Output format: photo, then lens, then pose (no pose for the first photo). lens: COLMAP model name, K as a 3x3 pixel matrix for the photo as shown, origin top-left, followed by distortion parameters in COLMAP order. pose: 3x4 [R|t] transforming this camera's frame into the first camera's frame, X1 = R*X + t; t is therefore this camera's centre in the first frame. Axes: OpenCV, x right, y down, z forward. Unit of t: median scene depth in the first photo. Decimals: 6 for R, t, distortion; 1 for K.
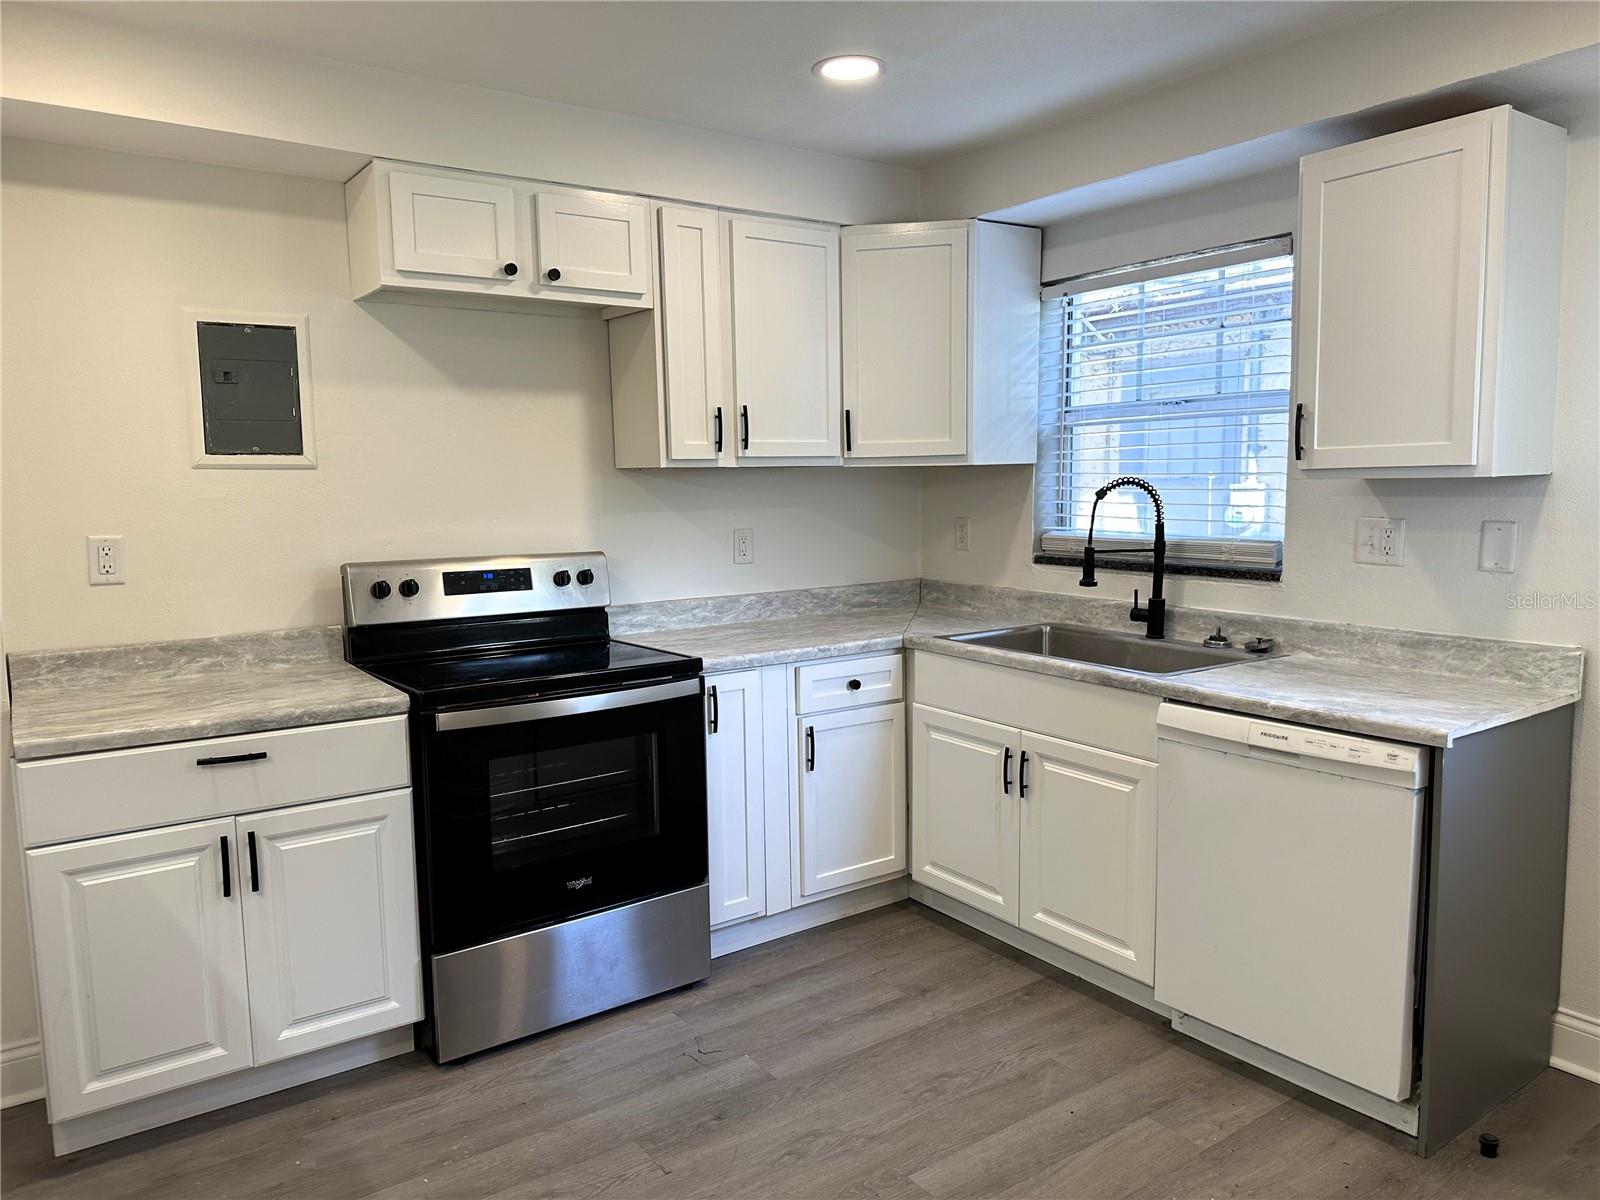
lens RADIAL K [[1140.9, 0, 813.0], [0, 1140.9, 596.3], [0, 0, 1]] dist [0.117033, -0.156576]
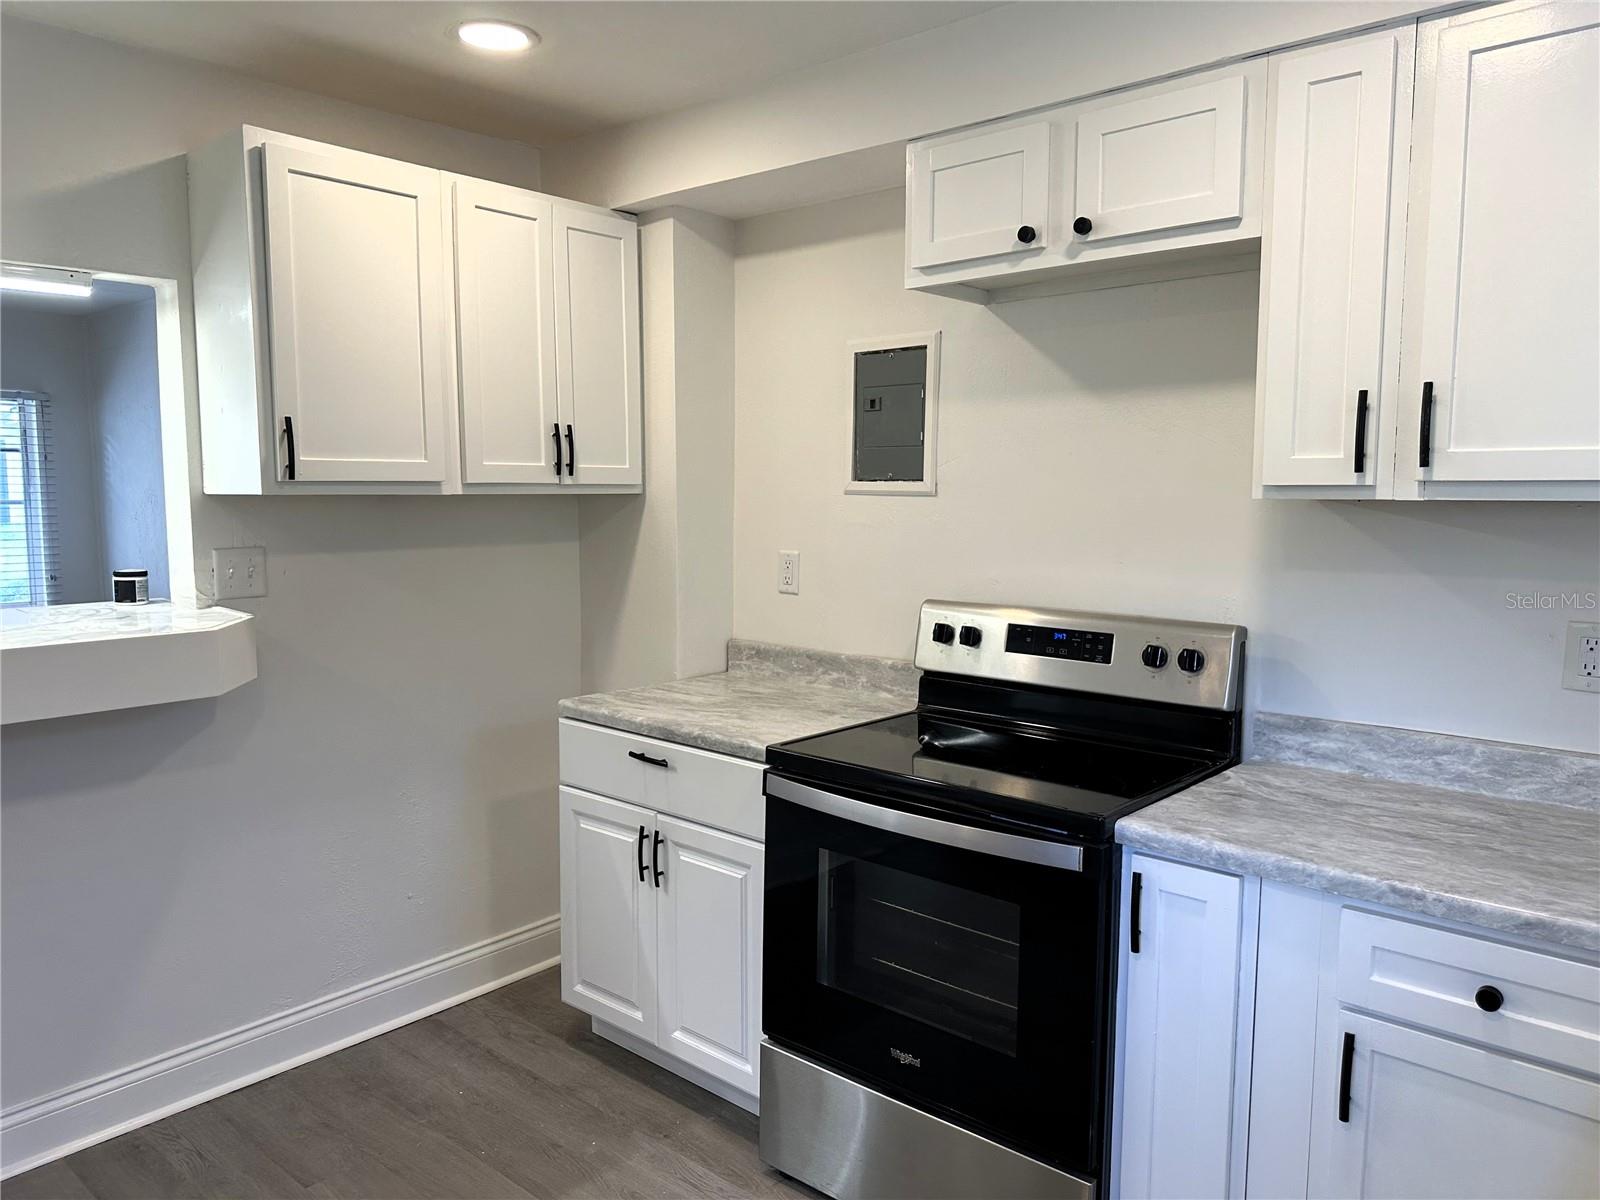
lens RADIAL K [[1102.3, 0, 820.3], [0, 1102.3, 595.7], [0, 0, 1]] dist [0.062226, -0.060478]
pose [[0.233755, 0.105578, -0.966546, 0.431604], [-0.114009, 0.990206, 0.080590, -0.093993], [0.965588, 0.091357, 0.243503, 0.722552]]
